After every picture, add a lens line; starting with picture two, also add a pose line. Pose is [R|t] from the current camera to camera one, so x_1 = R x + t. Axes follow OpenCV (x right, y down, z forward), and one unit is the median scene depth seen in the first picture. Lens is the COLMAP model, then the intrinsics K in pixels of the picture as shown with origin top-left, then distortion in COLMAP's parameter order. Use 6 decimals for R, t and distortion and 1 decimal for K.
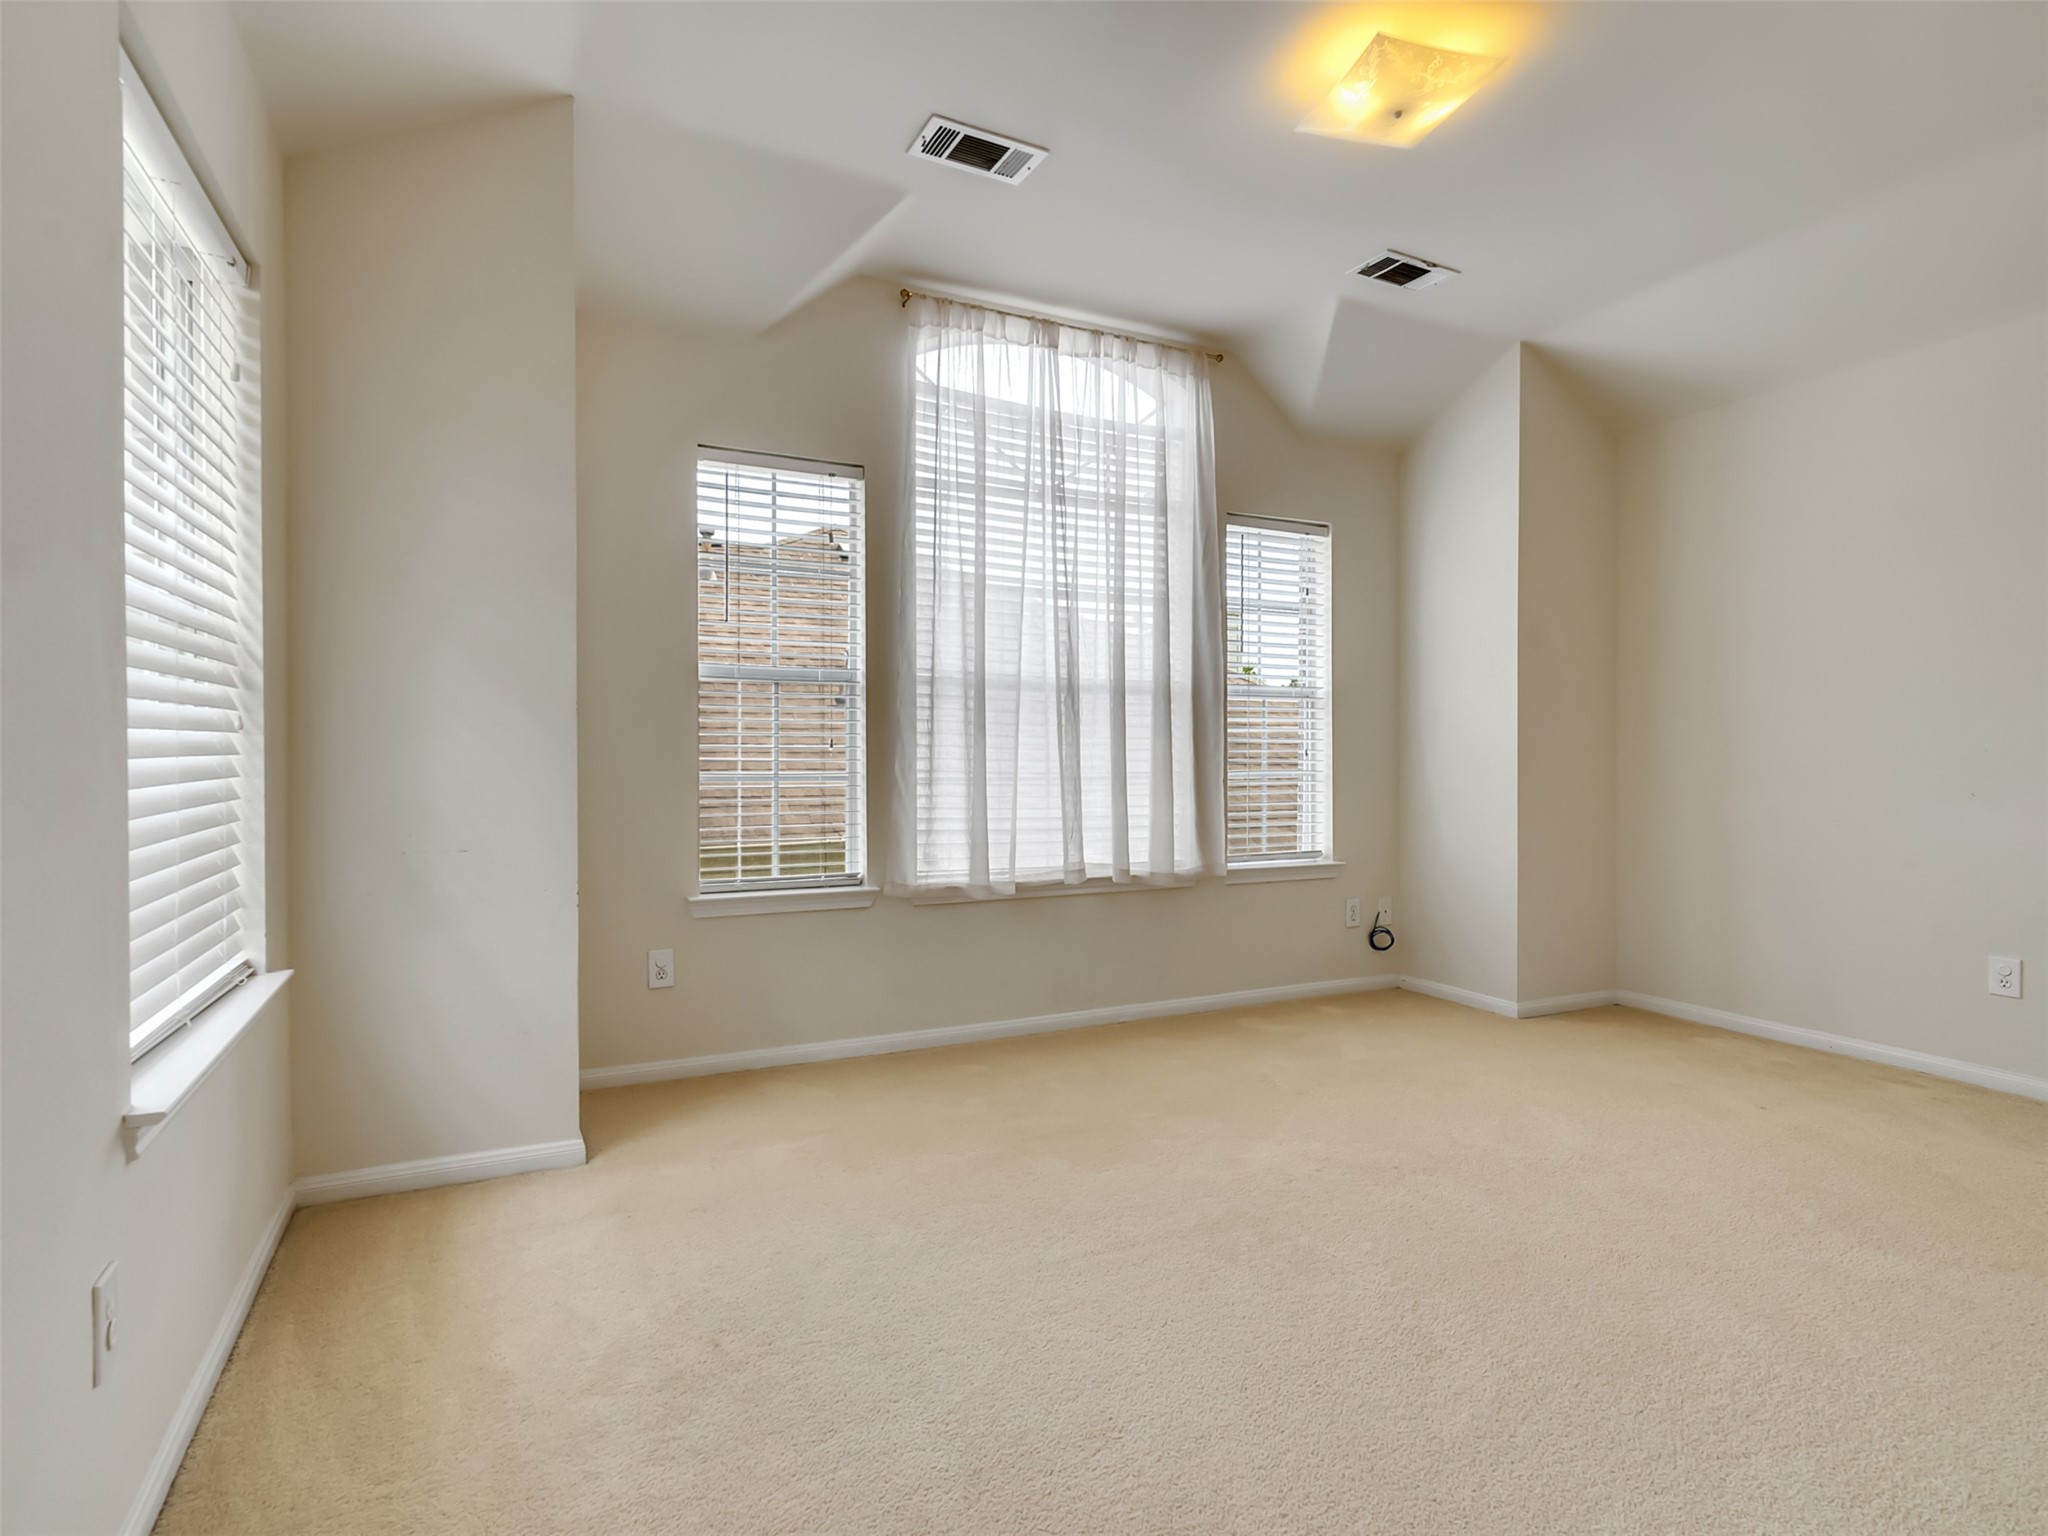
lens RADIAL K [[1042.6, 0, 1024.0], [0, 1042.6, 768.0], [0, 0, 1]] dist [-0.000318, -0.000536]
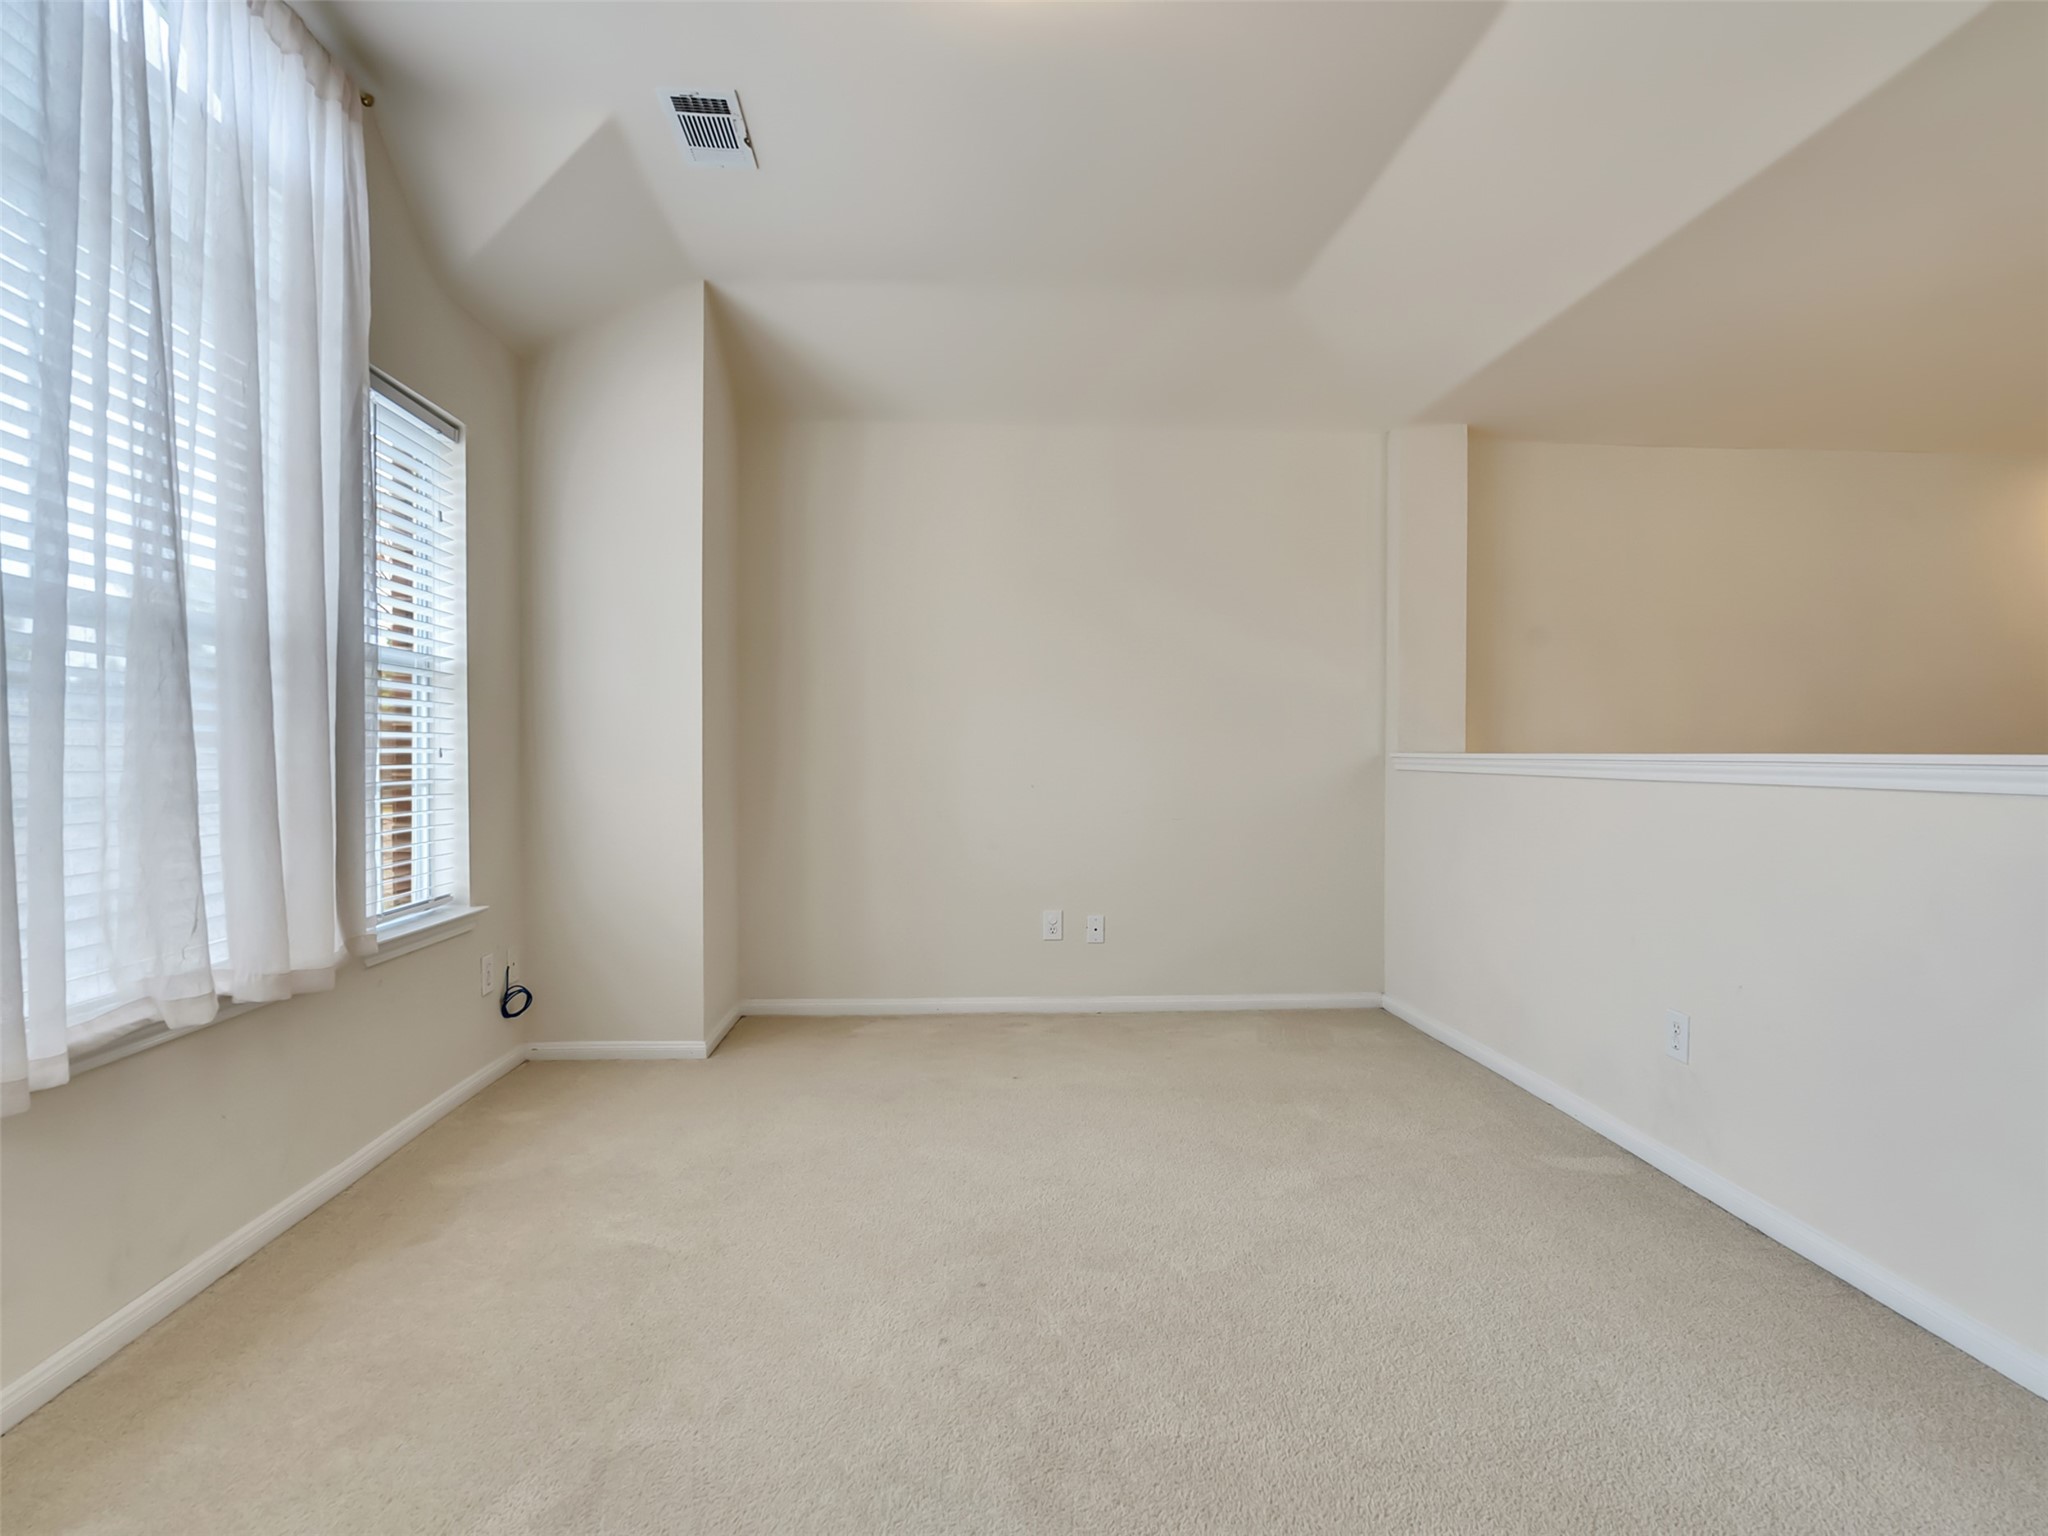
lens RADIAL K [[1042.6, 0, 1024.0], [0, 1042.6, 768.0], [0, 0, 1]] dist [-0.000318, -0.000536]
pose [[0.393102, -0.010999, 0.919429, -0.203689], [0.009505, 0.999924, 0.007898, -0.006348], [-0.919446, 0.005635, 0.393176, 0.380742]]
